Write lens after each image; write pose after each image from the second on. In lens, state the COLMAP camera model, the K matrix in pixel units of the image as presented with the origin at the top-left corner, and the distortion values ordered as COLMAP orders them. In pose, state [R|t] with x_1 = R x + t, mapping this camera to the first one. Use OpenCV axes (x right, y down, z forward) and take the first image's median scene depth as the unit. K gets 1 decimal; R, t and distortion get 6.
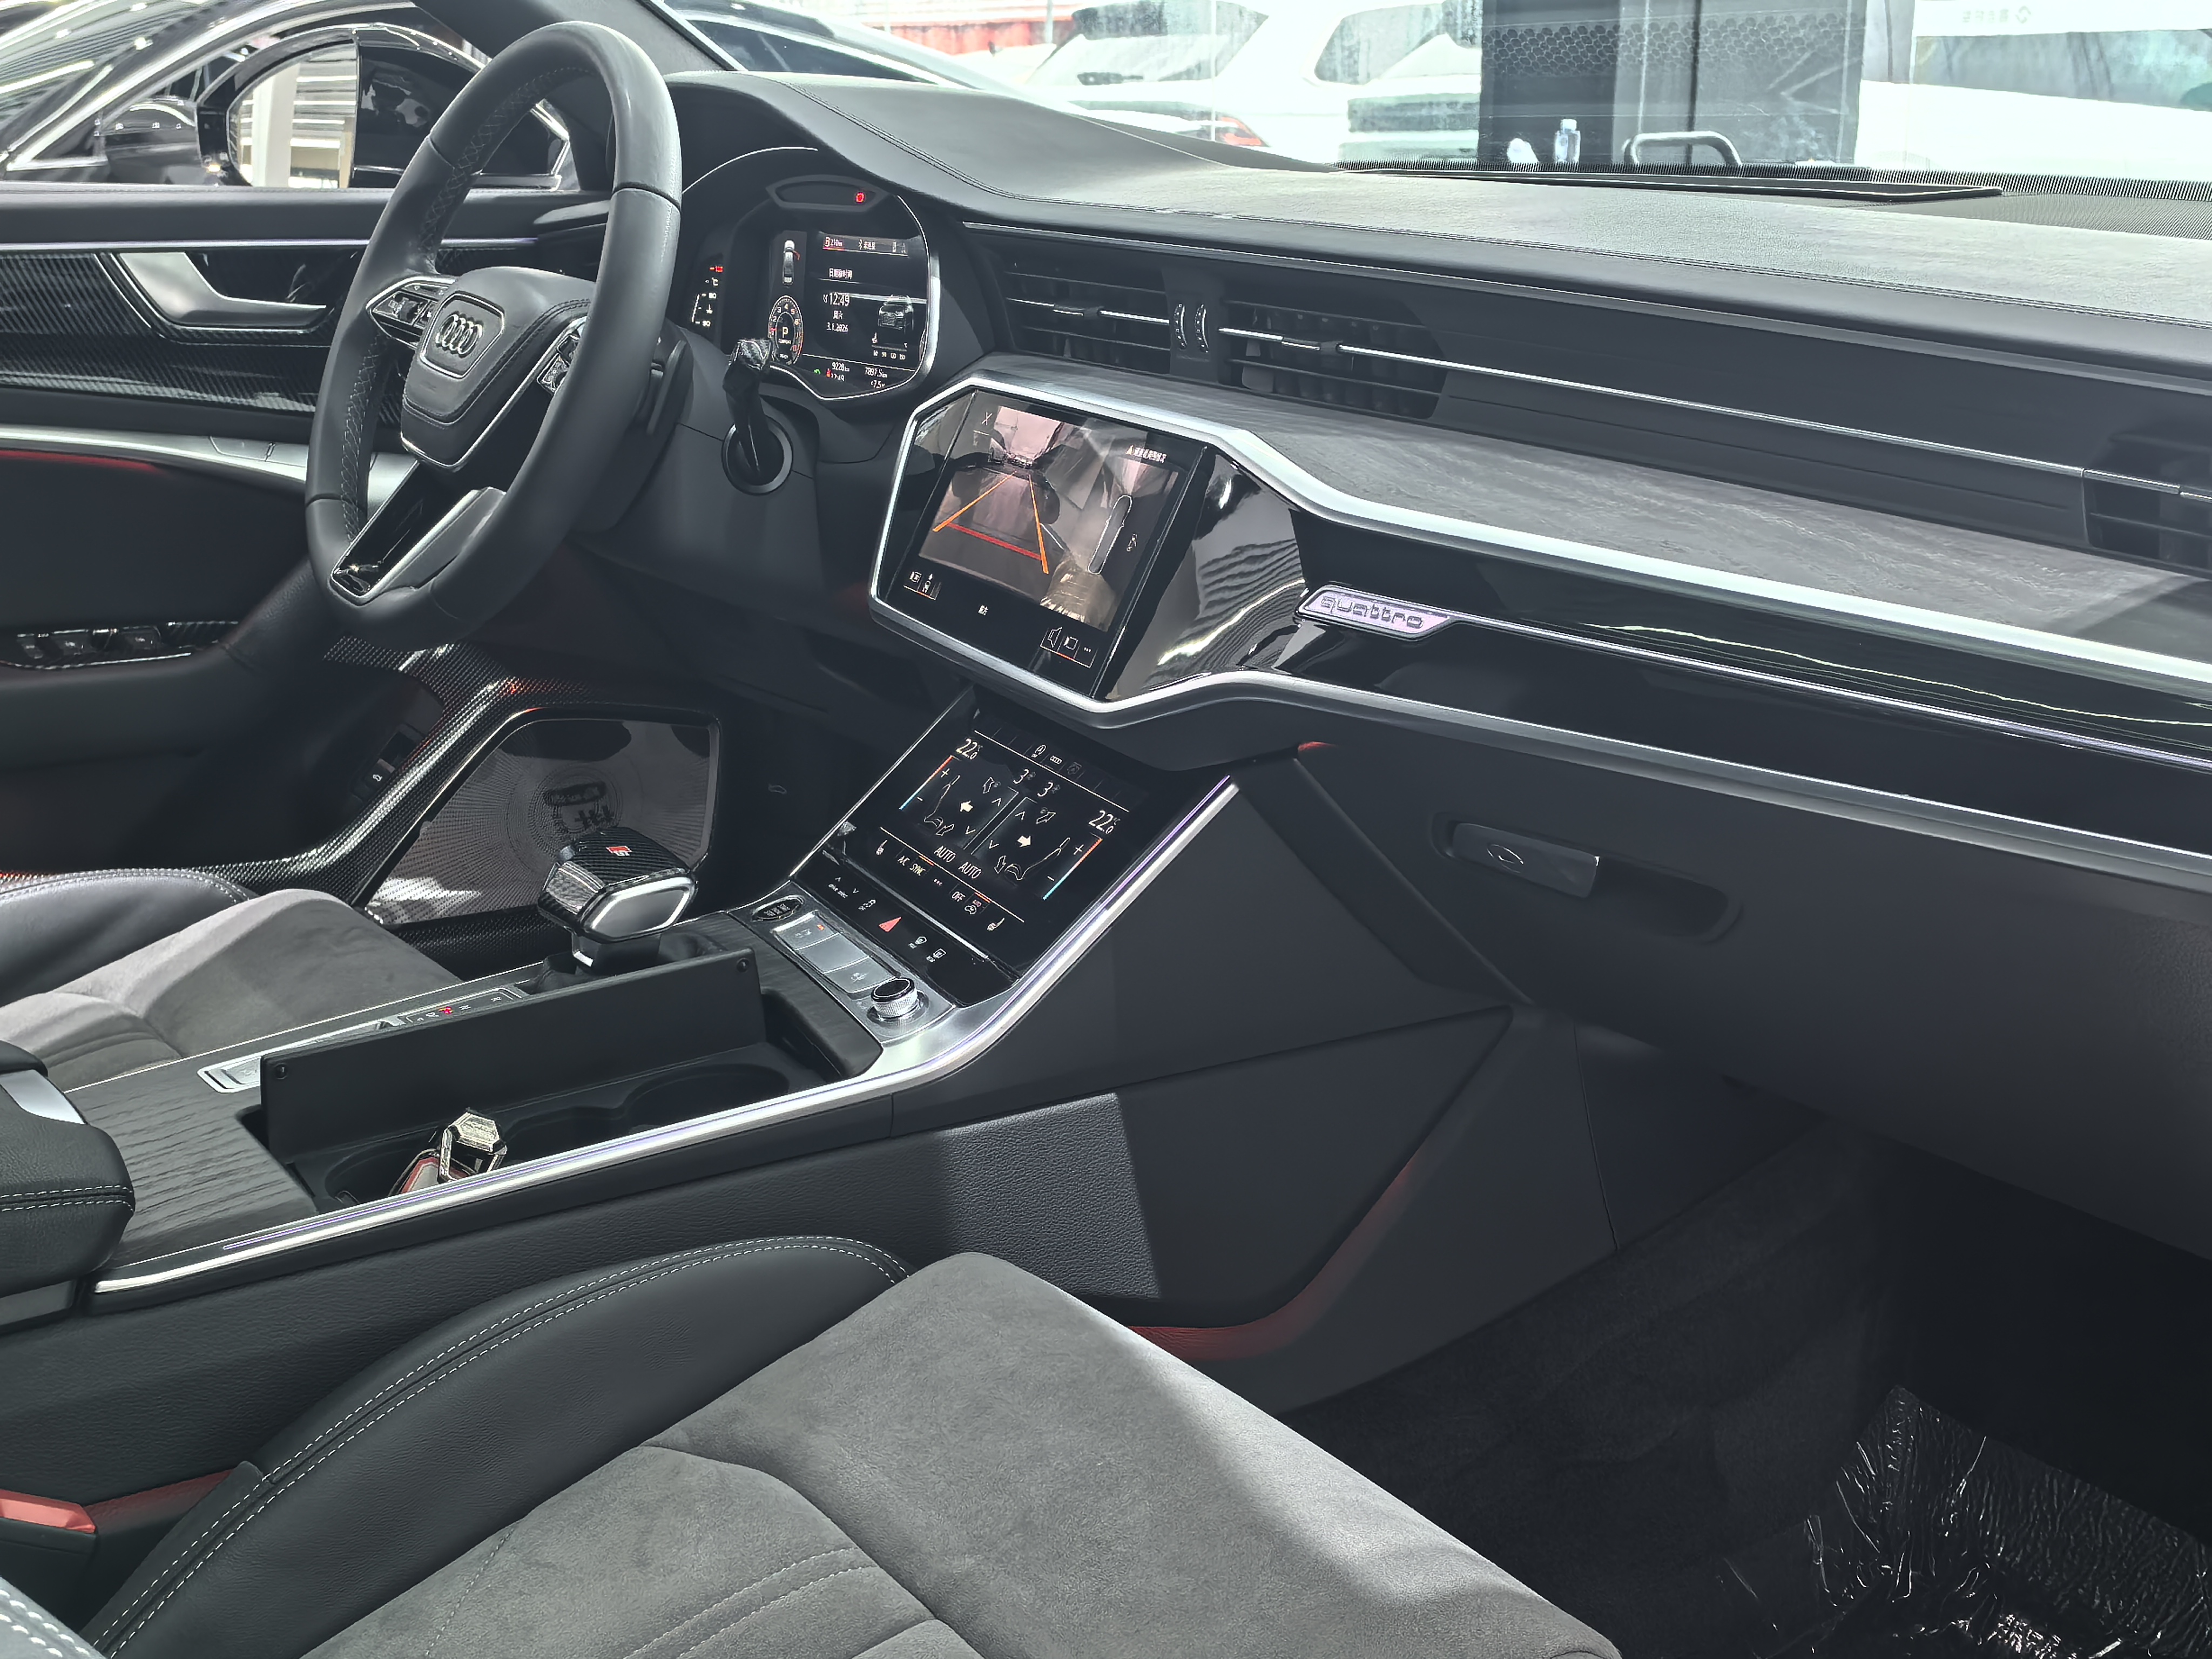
lens RADIAL K [[2649.7, 0, 1098.1], [0, 2649.7, 812.8], [0, 0, 1]] dist [0.060518, 0.000000]
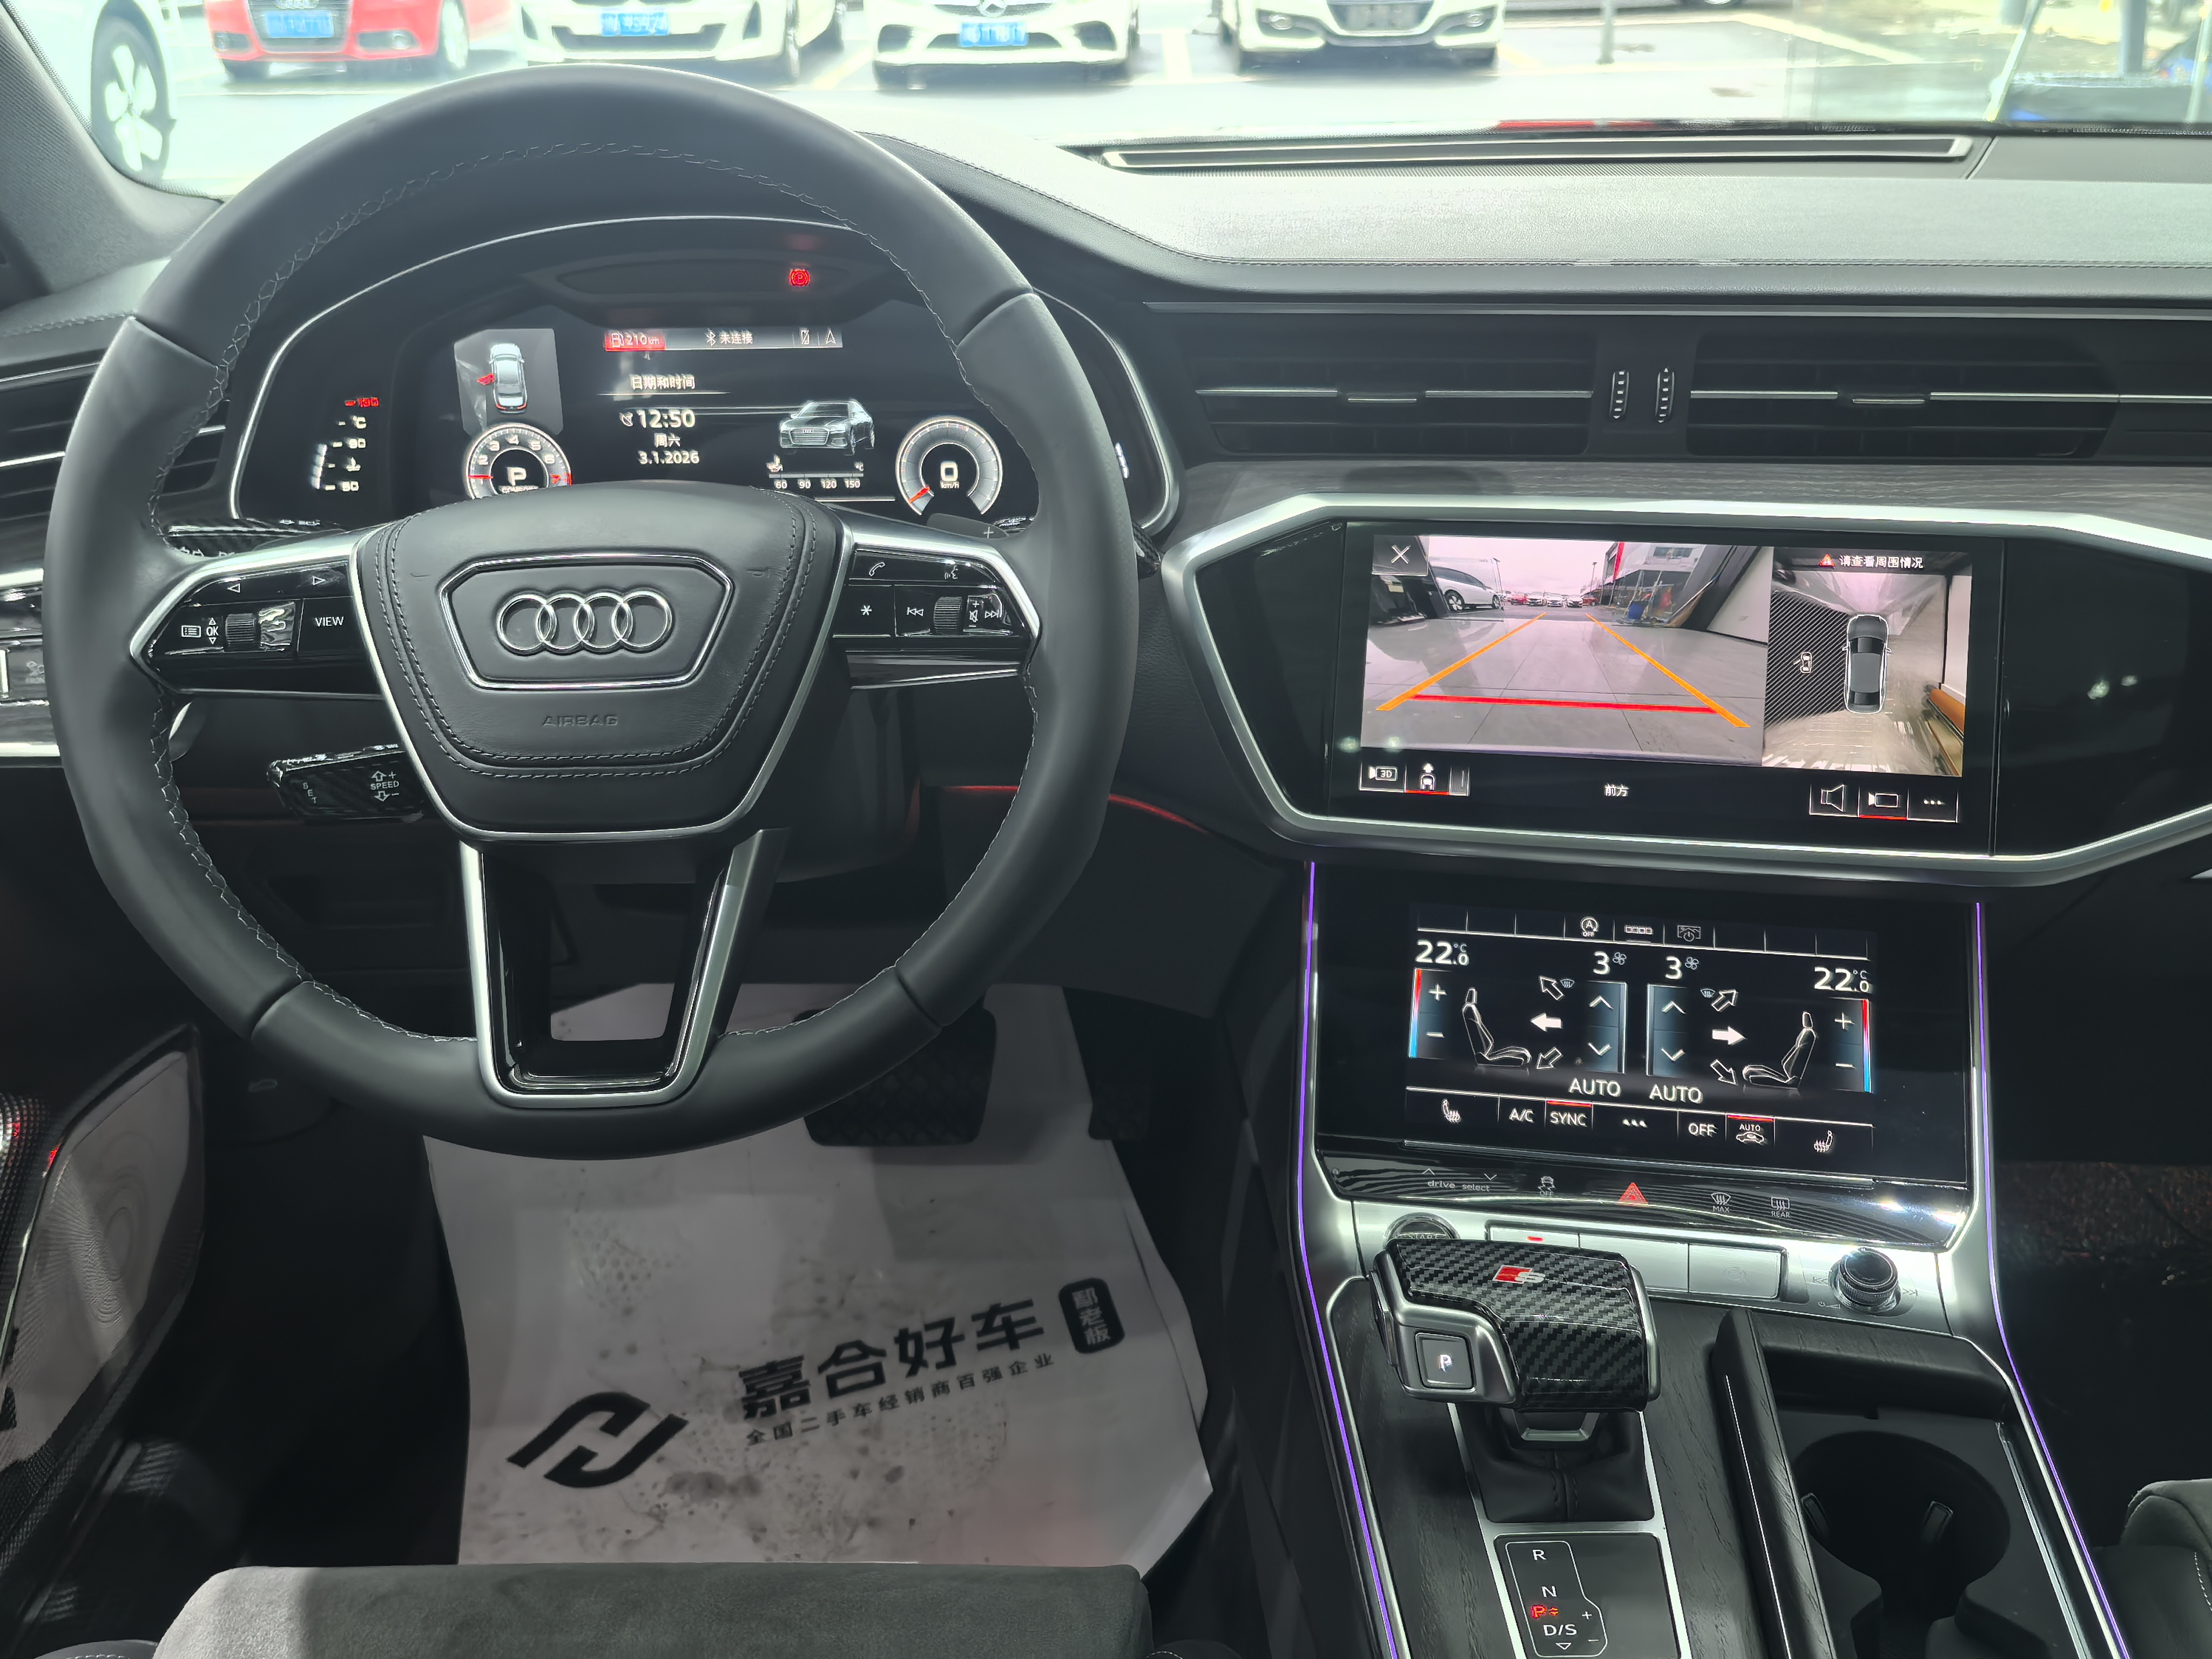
lens RADIAL K [[2167.4, 0, 1083.3], [0, 2167.4, 797.4], [0, 0, 1]] dist [0.042786, 0.000000]
pose [[0.604139, -0.317278, 0.730993, -0.585204], [0.227496, 0.947814, 0.223368, -0.242434], [-0.763715, 0.031353, 0.644791, 0.653058]]
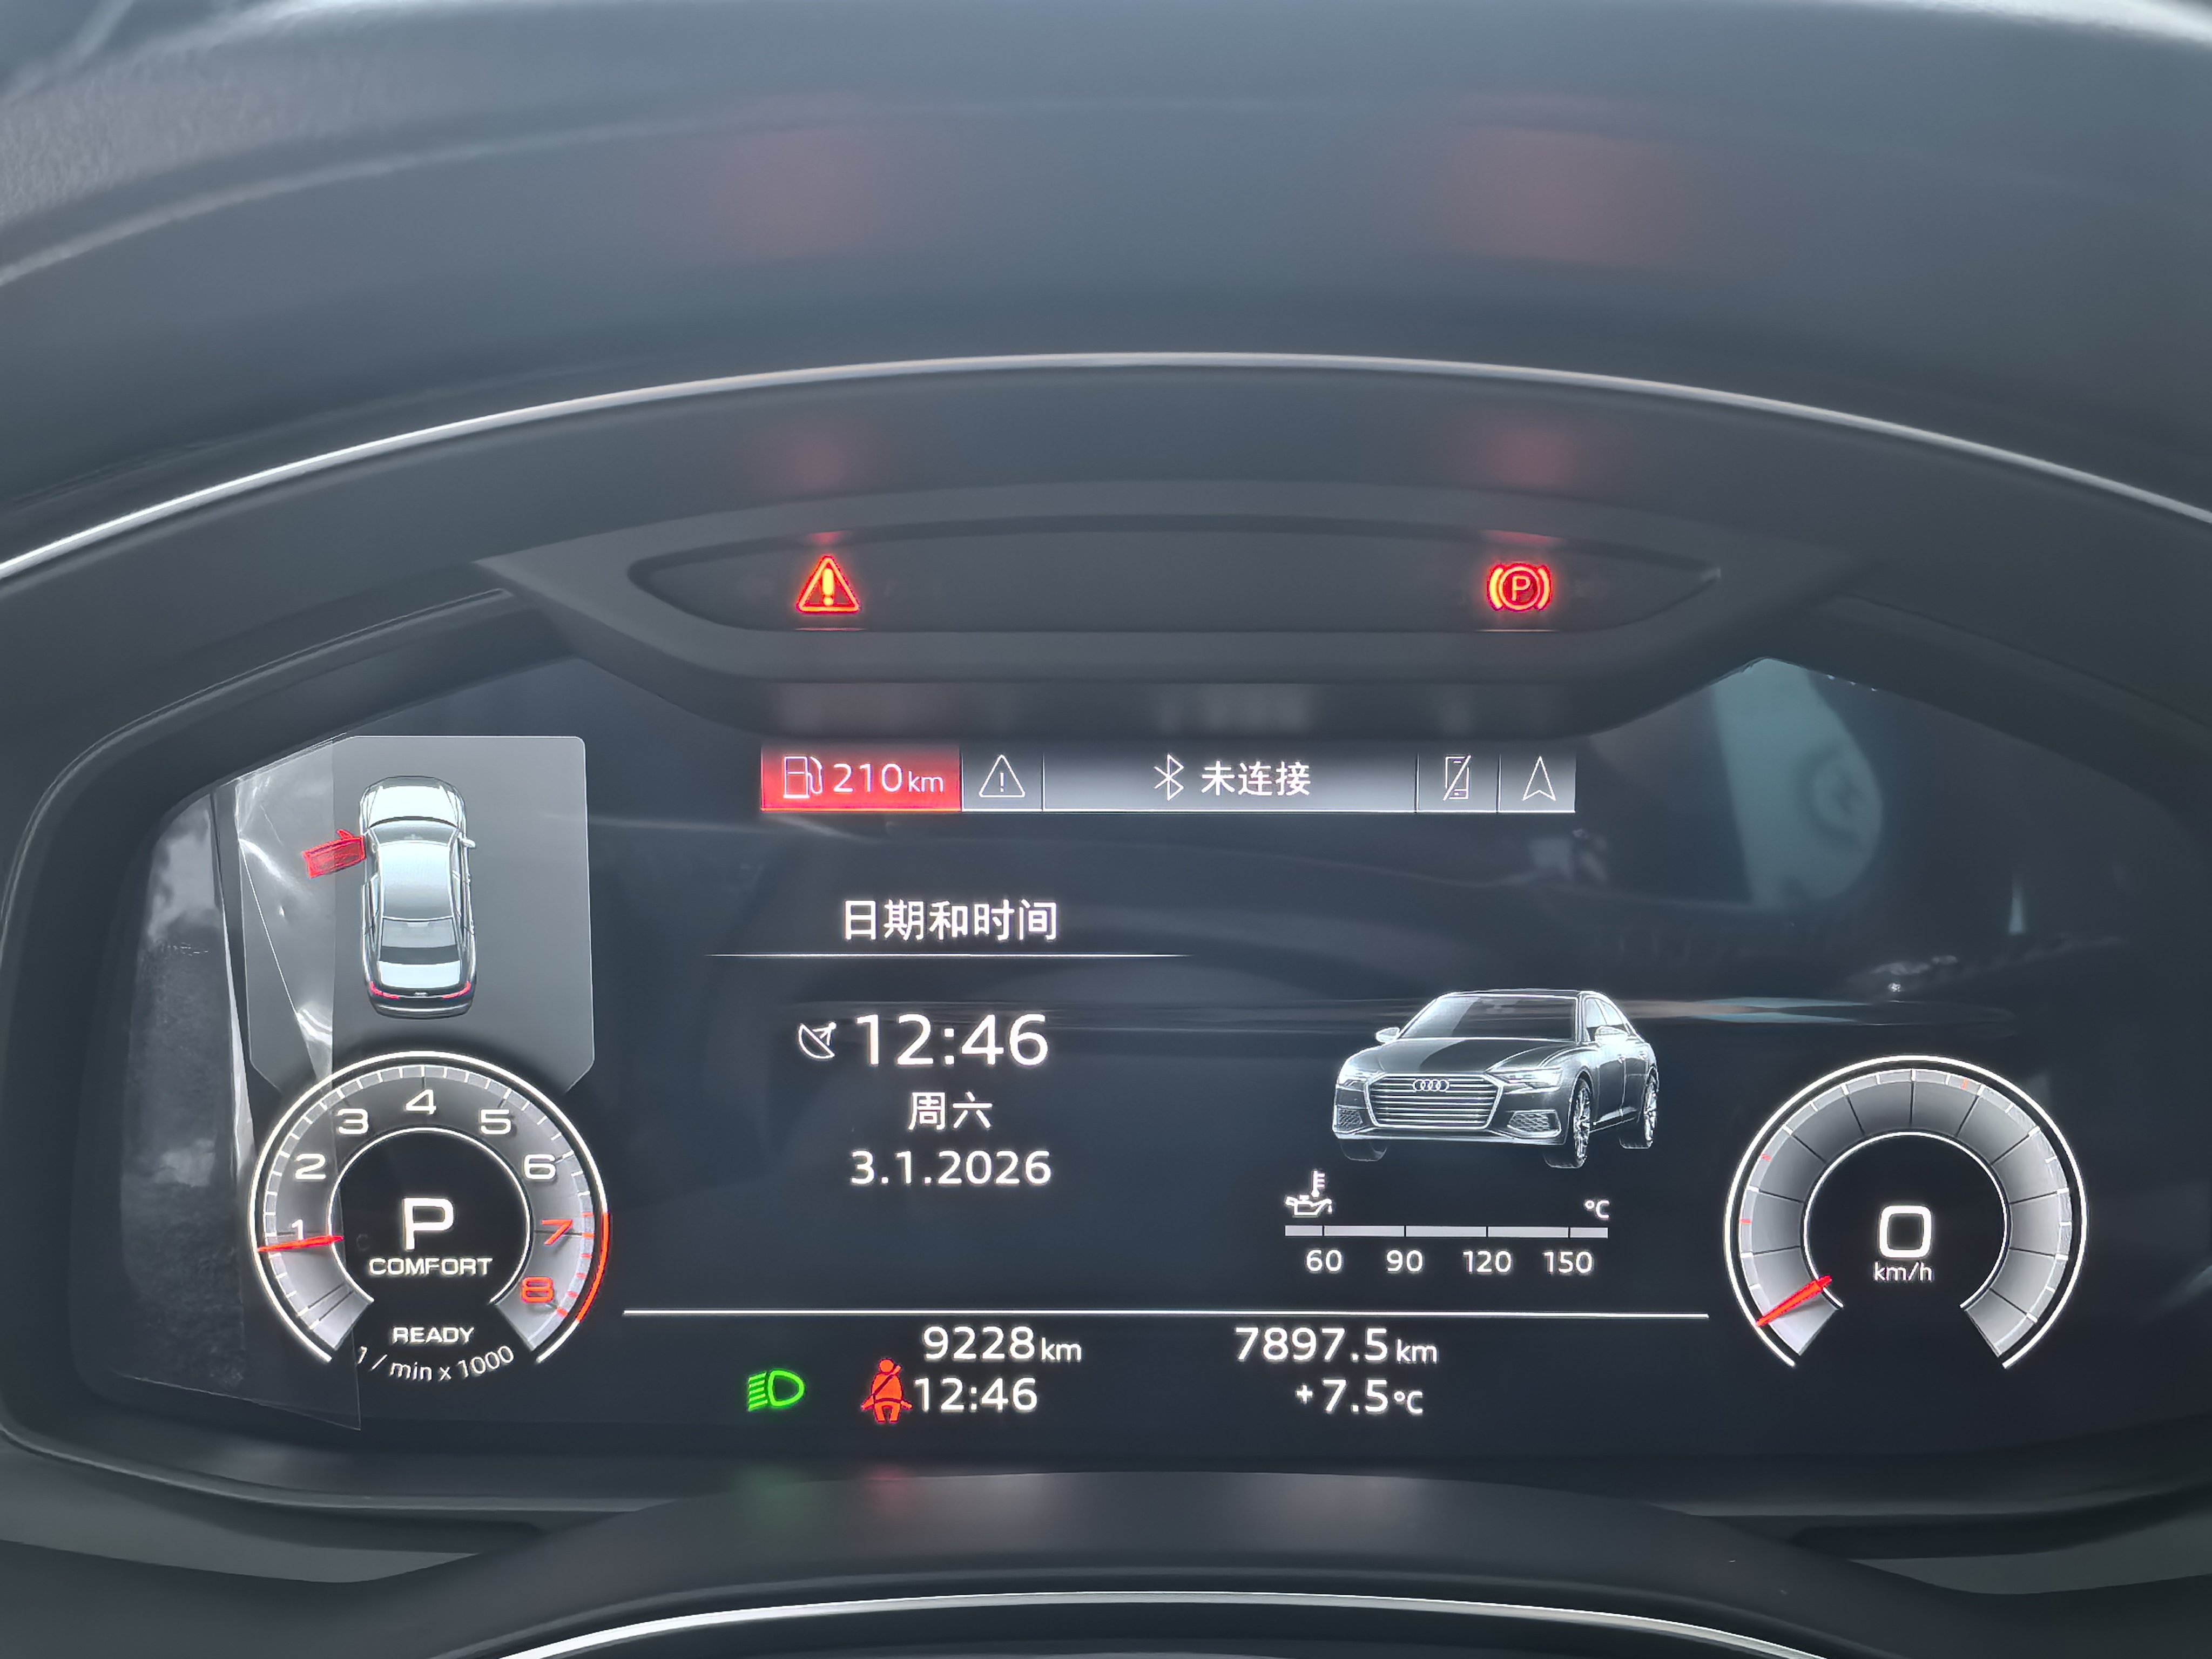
lens RADIAL K [[2649.7, 0, 1107.5], [0, 2649.7, 845.2], [0, 0, 1]] dist [0.060518, 0.000000]
pose [[0.576425, -0.187515, 0.795344, -0.304820], [0.209565, 0.974685, 0.077916, -0.266719], [-0.789820, 0.121763, 0.601130, 1.036846]]
